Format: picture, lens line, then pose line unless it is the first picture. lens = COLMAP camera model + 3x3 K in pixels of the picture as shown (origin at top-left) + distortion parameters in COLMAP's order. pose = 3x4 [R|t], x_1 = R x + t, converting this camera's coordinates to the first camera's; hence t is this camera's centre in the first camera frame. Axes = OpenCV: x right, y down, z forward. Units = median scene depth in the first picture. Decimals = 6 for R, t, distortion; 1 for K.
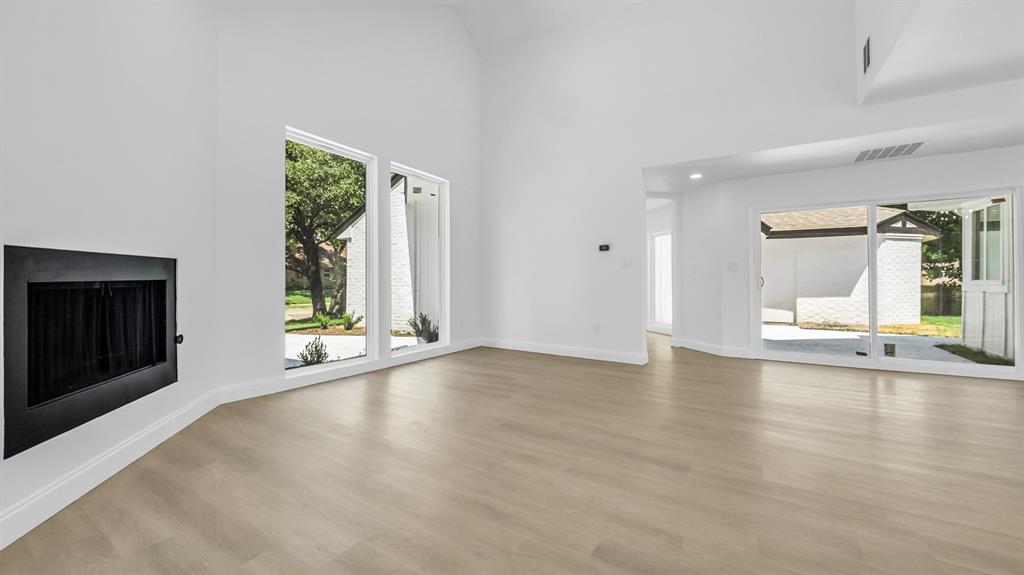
lens RADIAL K [[400.3, 0, 512.0], [0, 400.3, 287.5], [0, 0, 1]] dist [-0.000548, -0.000076]
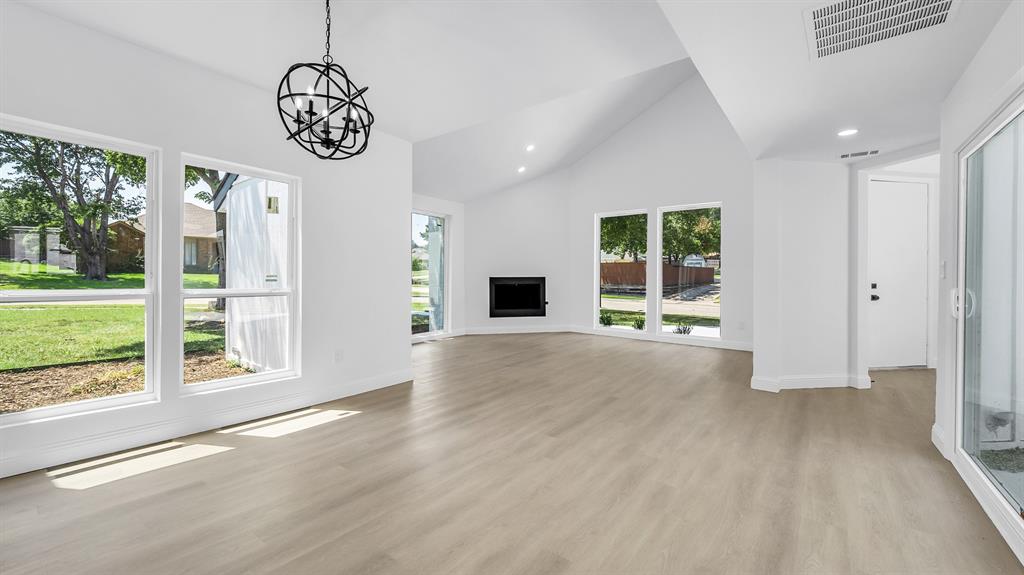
lens RADIAL K [[400.3, 0, 512.0], [0, 400.3, 287.5], [0, 0, 1]] dist [-0.000548, -0.000076]
pose [[-0.105490, 0.026992, -0.994054, 1.251091], [-0.014002, 0.999492, 0.028625, -0.041133], [0.994322, 0.016938, -0.105059, 0.578706]]
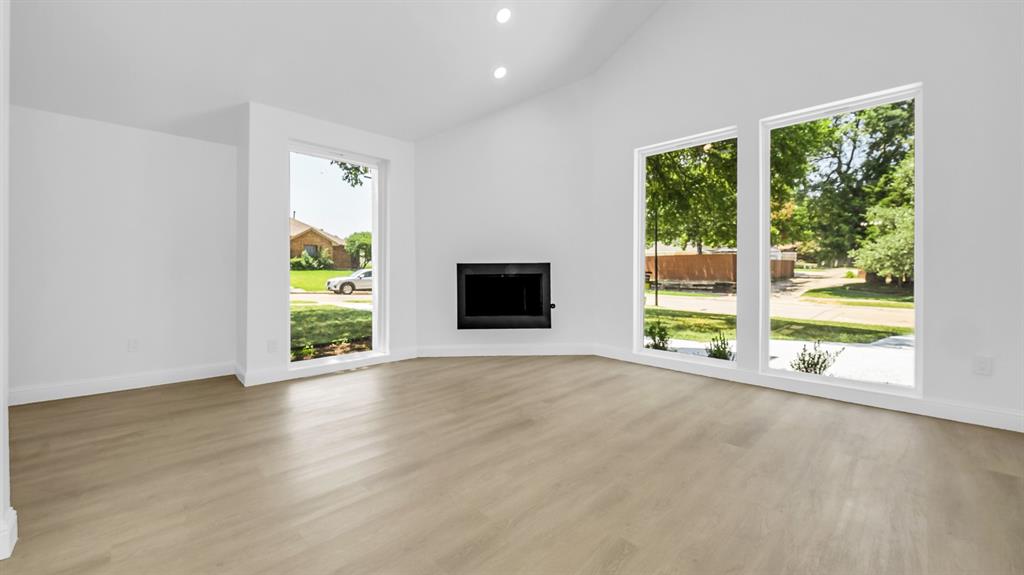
lens RADIAL K [[399.4, 0, 511.2], [0, 399.4, 275.8], [0, 0, 1]] dist [0.025456, -0.000045]
pose [[-0.240000, 0.009167, -0.970730, 0.553975], [-0.010882, 0.999867, 0.012133, -0.016761], [0.970712, 0.013475, -0.239869, 0.686778]]
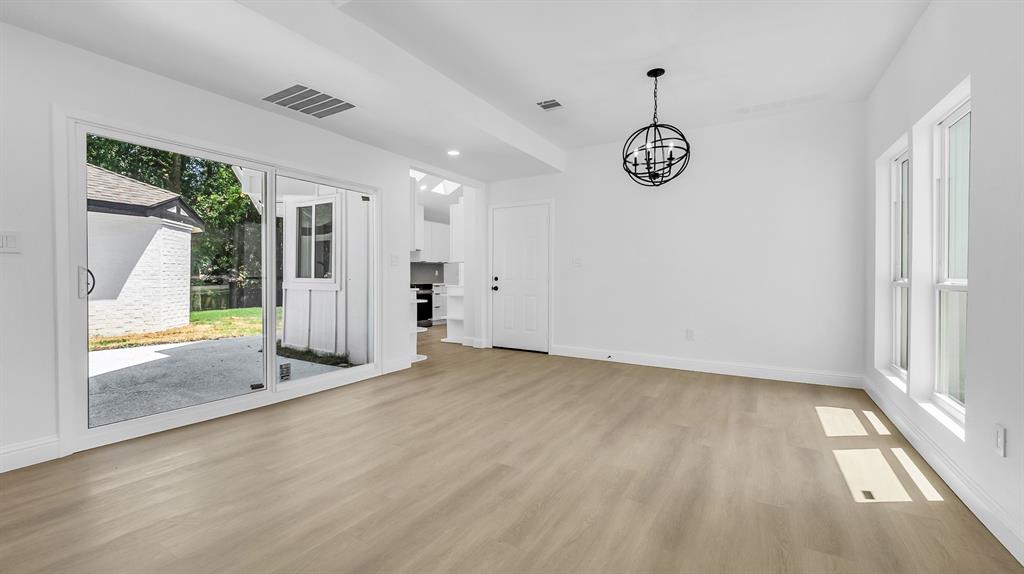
lens RADIAL K [[417.0, 0, 506.4], [0, 417.0, 285.8], [0, 0, 1]] dist [0.000738, -0.000111]
pose [[-0.001130, -0.016830, 0.999858, 0.163854], [0.006600, 0.999836, 0.016838, -0.015814], [-0.999978, 0.006618, -0.001019, 0.575761]]
